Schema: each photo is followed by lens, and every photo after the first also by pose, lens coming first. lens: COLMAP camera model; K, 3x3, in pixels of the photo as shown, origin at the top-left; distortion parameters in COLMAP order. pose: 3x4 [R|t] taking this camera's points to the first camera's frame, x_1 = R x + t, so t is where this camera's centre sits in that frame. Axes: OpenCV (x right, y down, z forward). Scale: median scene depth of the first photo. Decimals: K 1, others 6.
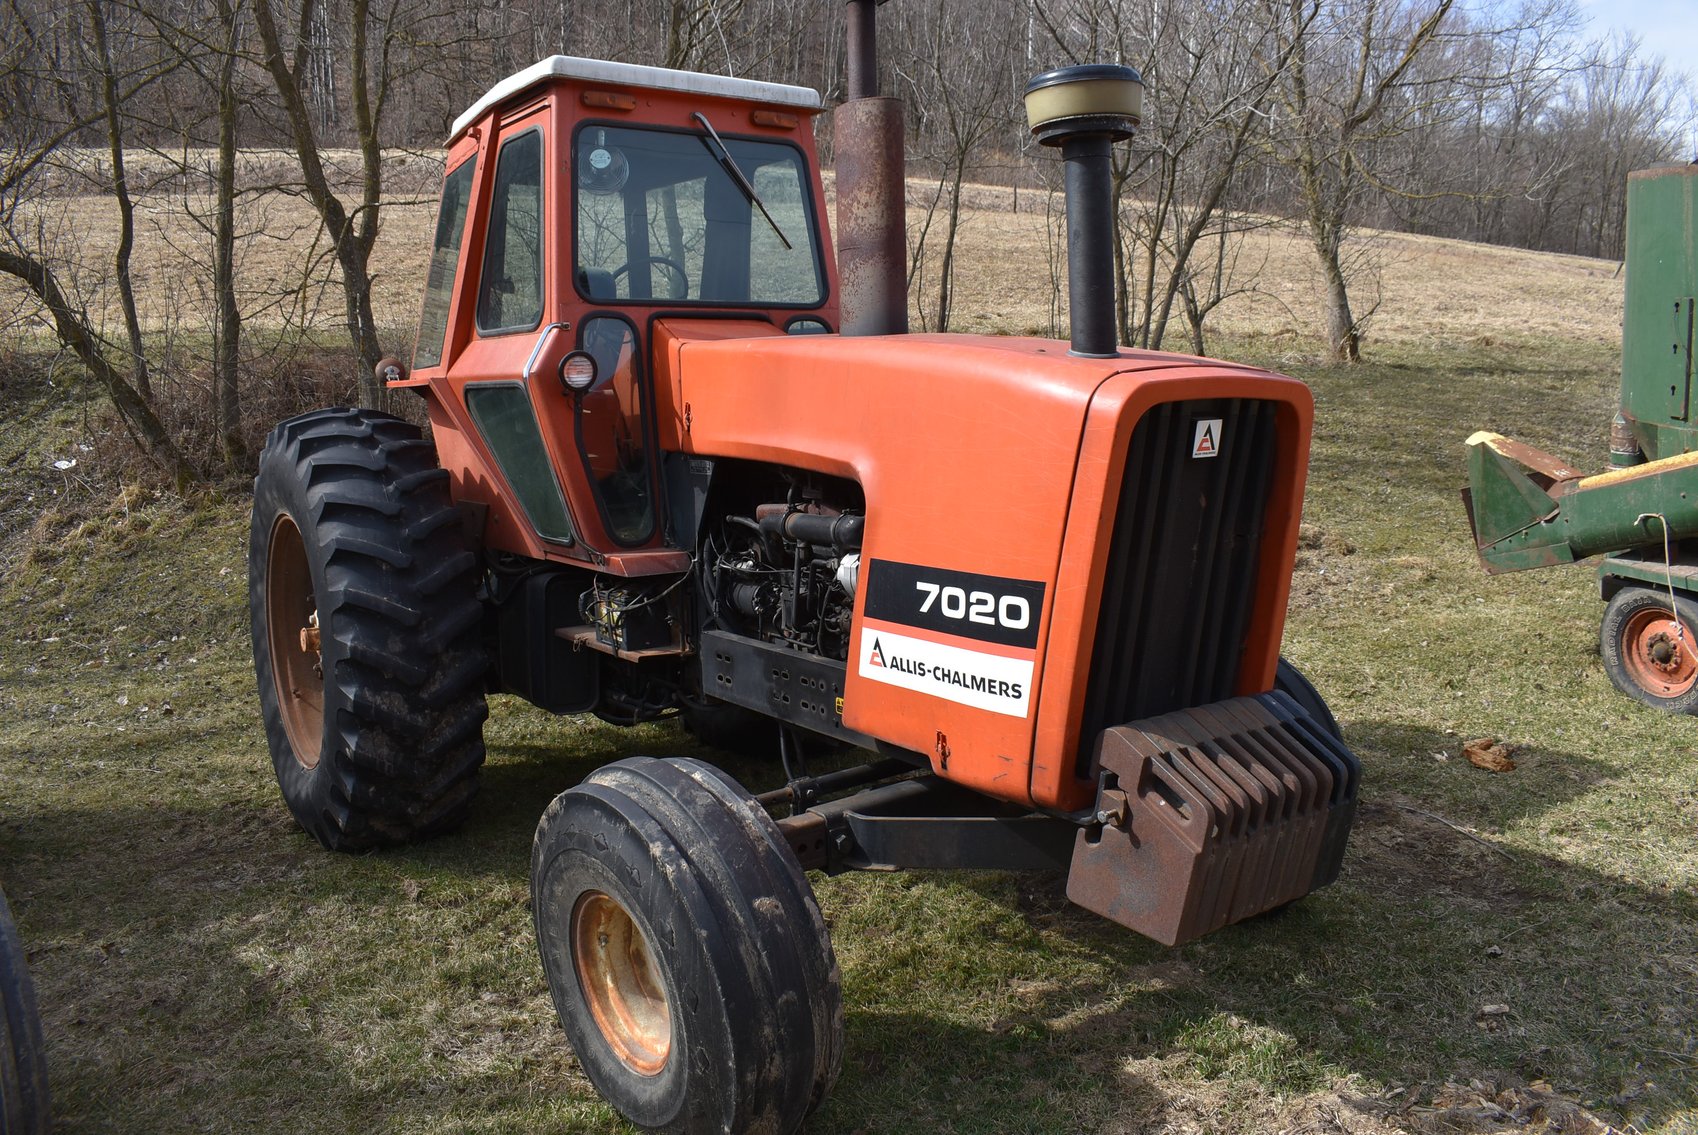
lens RADIAL K [[1346.6, 0, 859.2], [0, 1346.6, 567.4], [0, 0, 1]] dist [-0.092617, 0.005497]
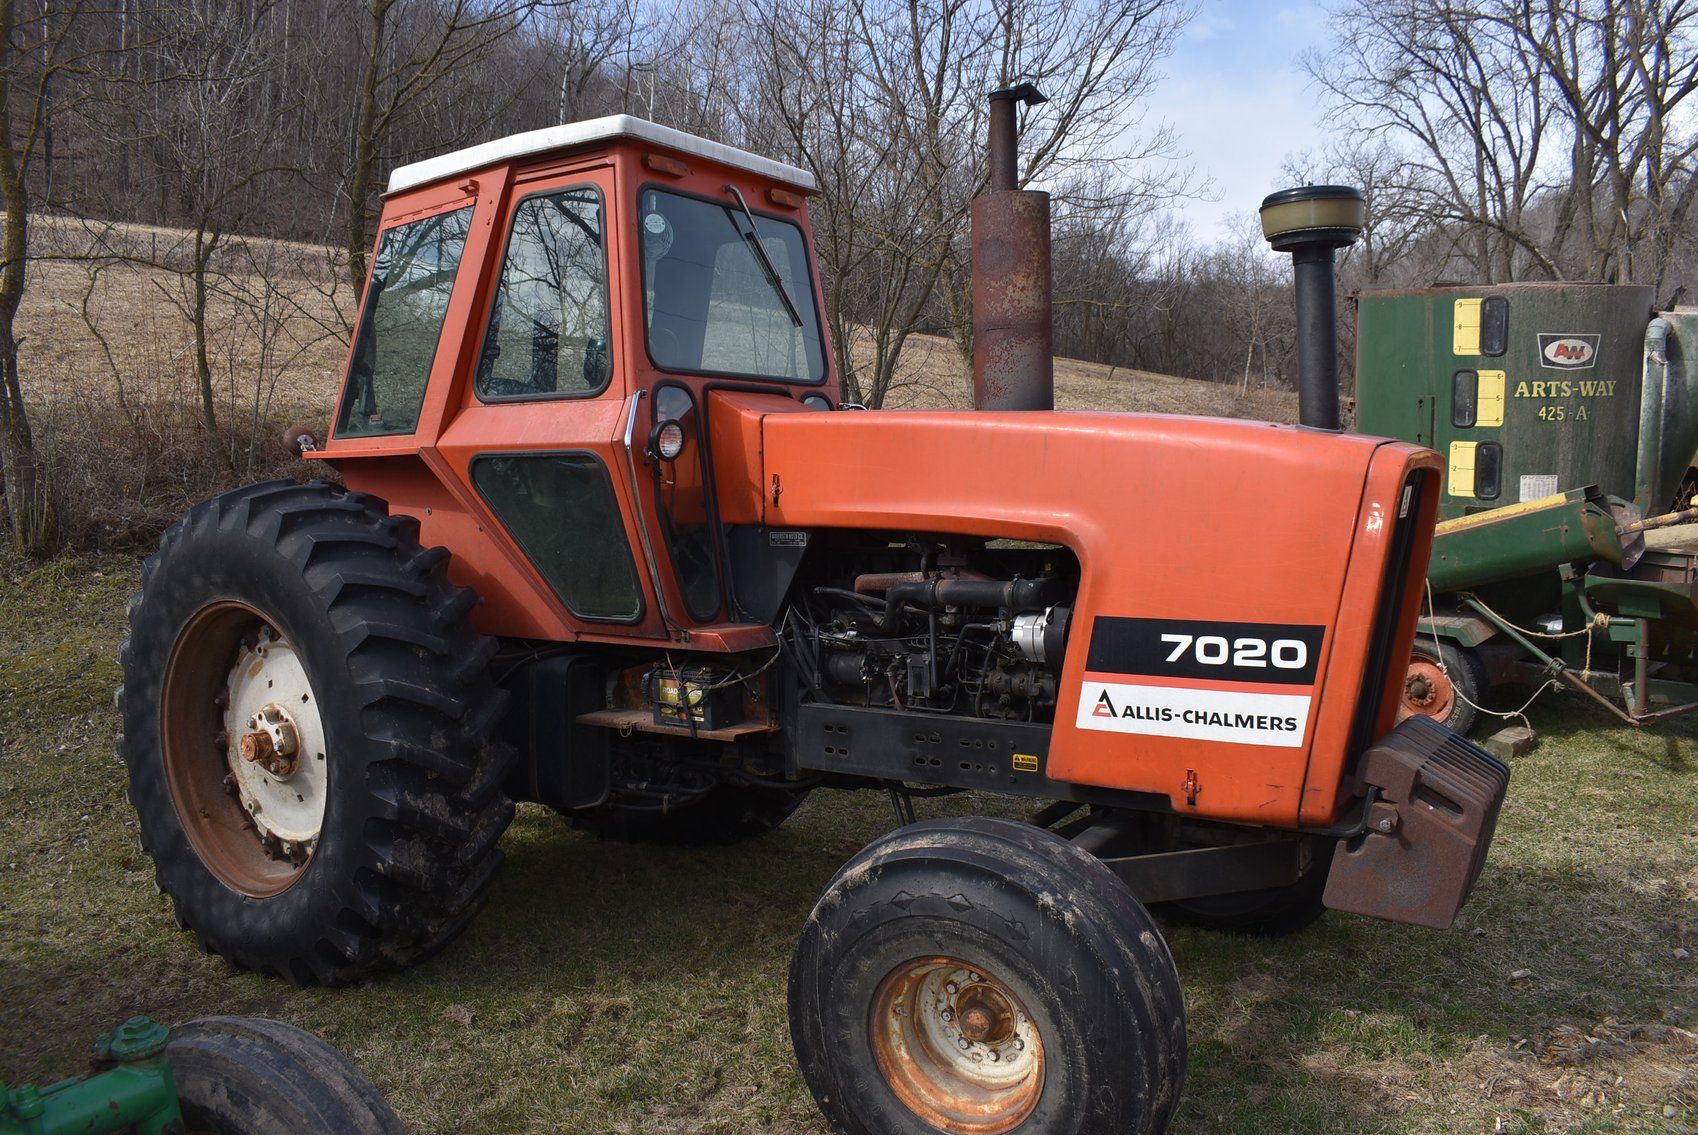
lens RADIAL K [[1346.6, 0, 937.2], [0, 1346.6, 565.9], [0, 0, 1]] dist [-0.092617, 0.005497]
pose [[0.925632, -0.016657, 0.378058, -0.421357], [0.042783, 0.997232, -0.060811, 0.010921], [-0.375999, 0.072463, 0.923782, 0.047564]]
